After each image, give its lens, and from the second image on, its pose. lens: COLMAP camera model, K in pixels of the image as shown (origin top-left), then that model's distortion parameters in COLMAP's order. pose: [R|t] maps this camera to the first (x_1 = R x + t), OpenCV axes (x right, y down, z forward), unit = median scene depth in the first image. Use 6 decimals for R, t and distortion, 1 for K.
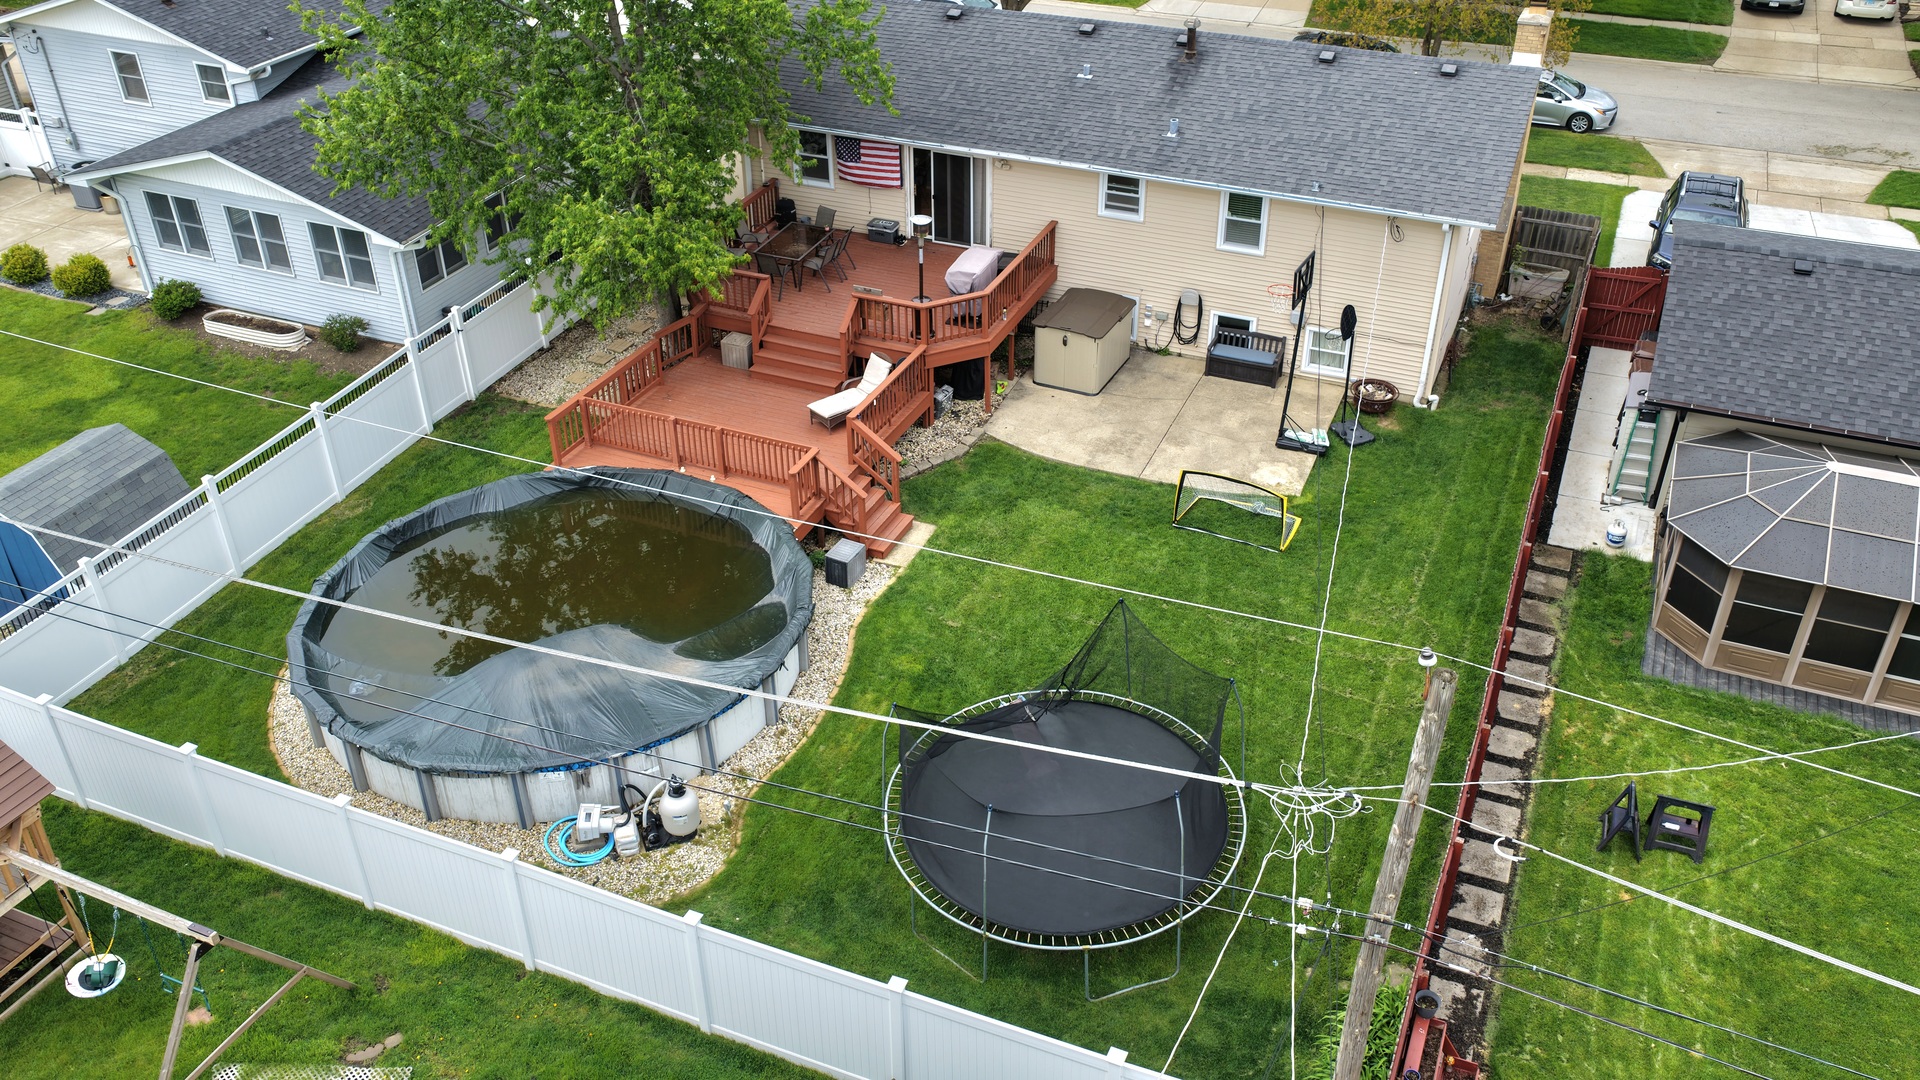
lens RADIAL K [[1600.5, 0, 963.6], [0, 1600.5, 542.0], [0, 0, 1]] dist [-0.000354, 0.005992]
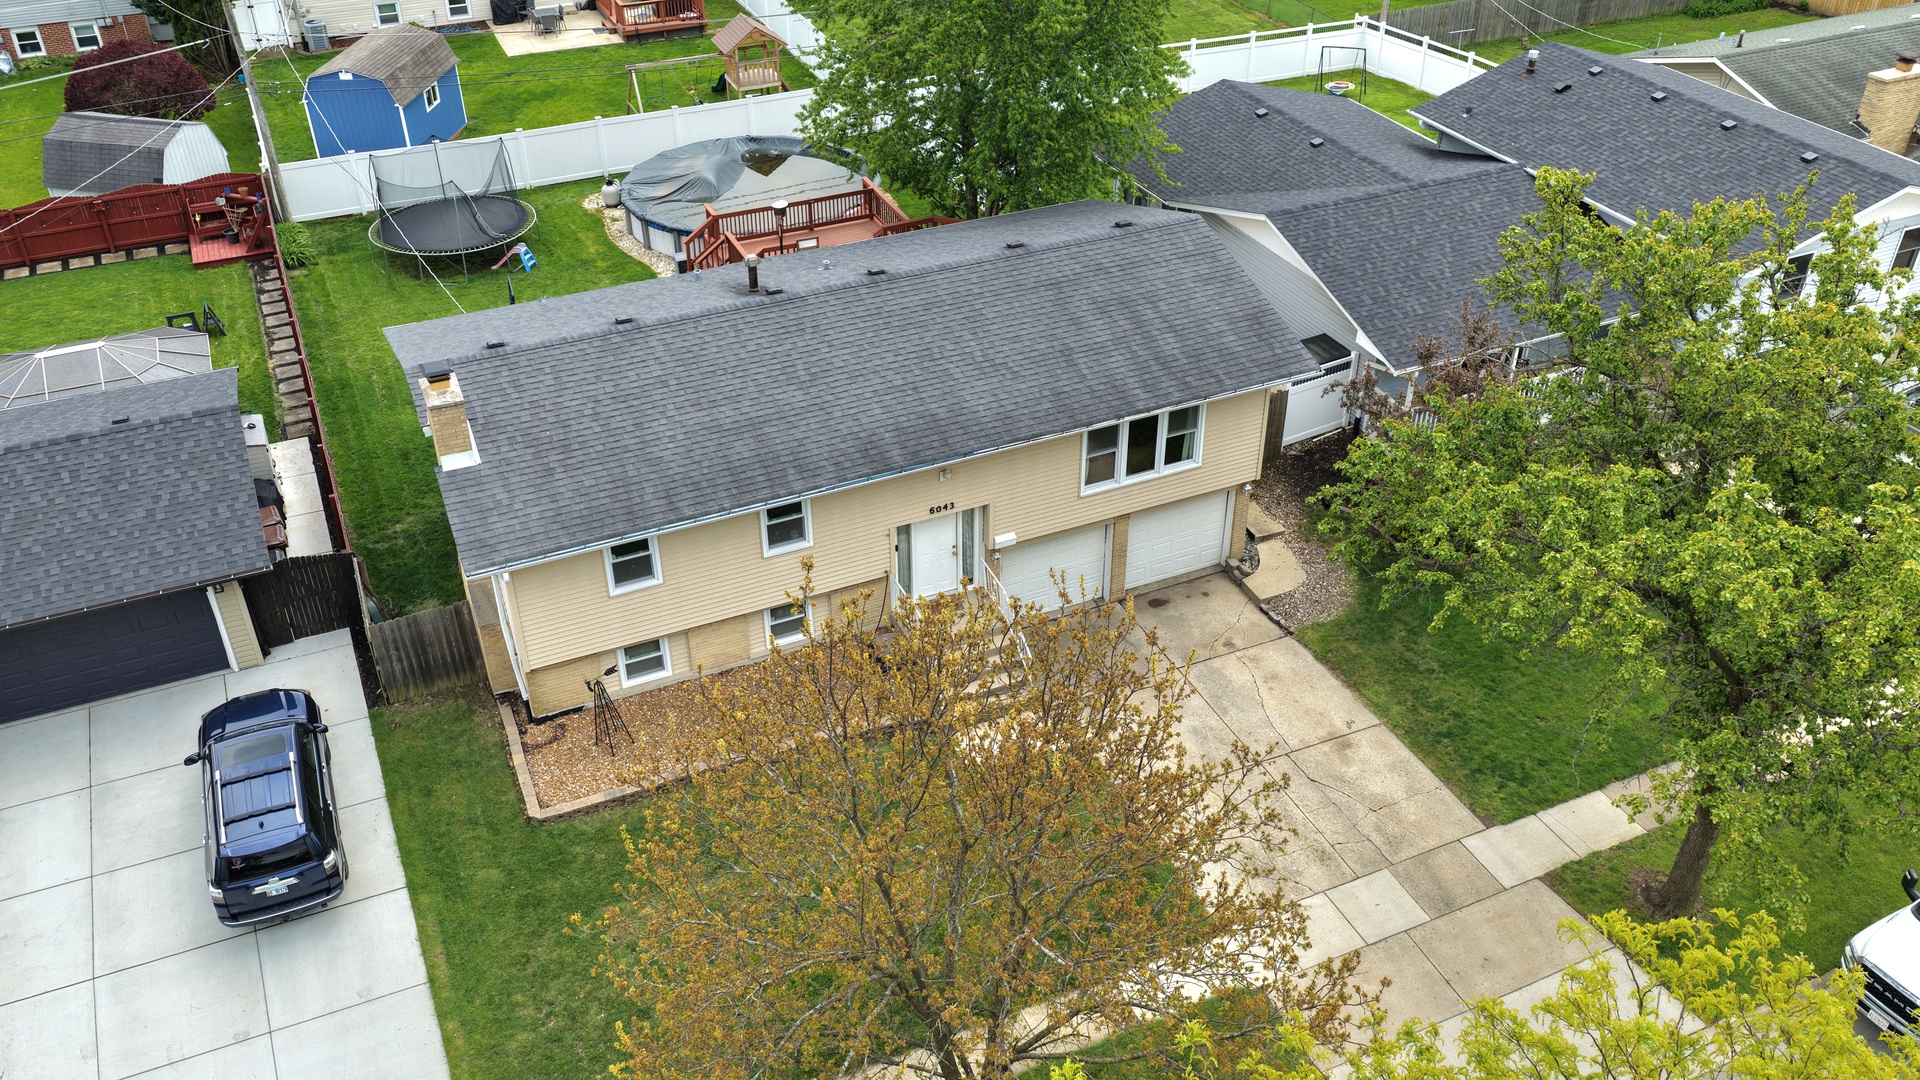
lens RADIAL K [[1600.5, 0, 963.9], [0, 1600.5, 541.2], [0, 0, 1]] dist [-0.000354, 0.005992]
pose [[-0.675699, 0.420802, -0.605273, 0.812046], [-0.397855, 0.483055, 0.779980, -1.194224], [0.620598, 0.767843, -0.158982, 1.554840]]
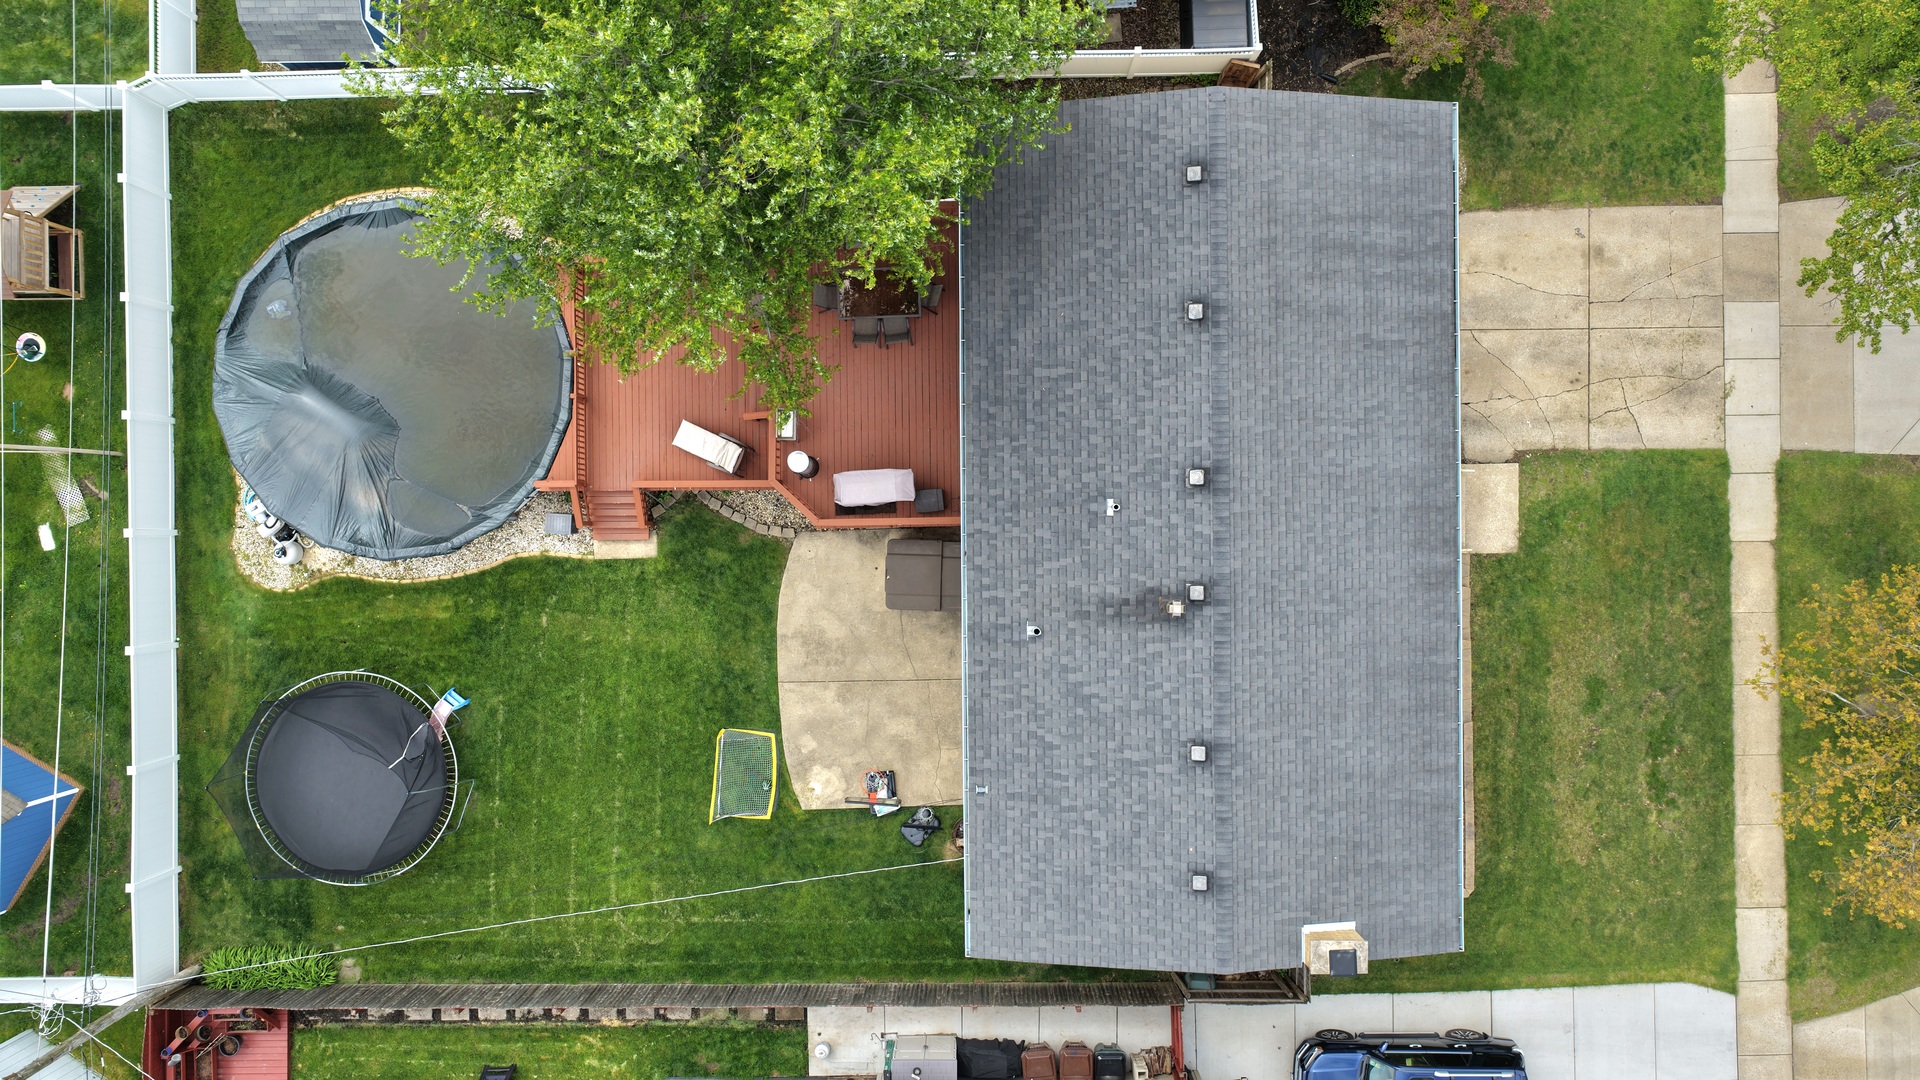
lens RADIAL K [[1600.5, 0, 952.9], [0, 1600.5, 535.7], [0, 0, 1]] dist [-0.000354, 0.005992]
pose [[0.403950, 0.914770, 0.004414, 0.056687], [-0.494802, 0.214434, 0.842134, -1.177543], [0.769412, -0.342364, 0.539251, 0.488991]]
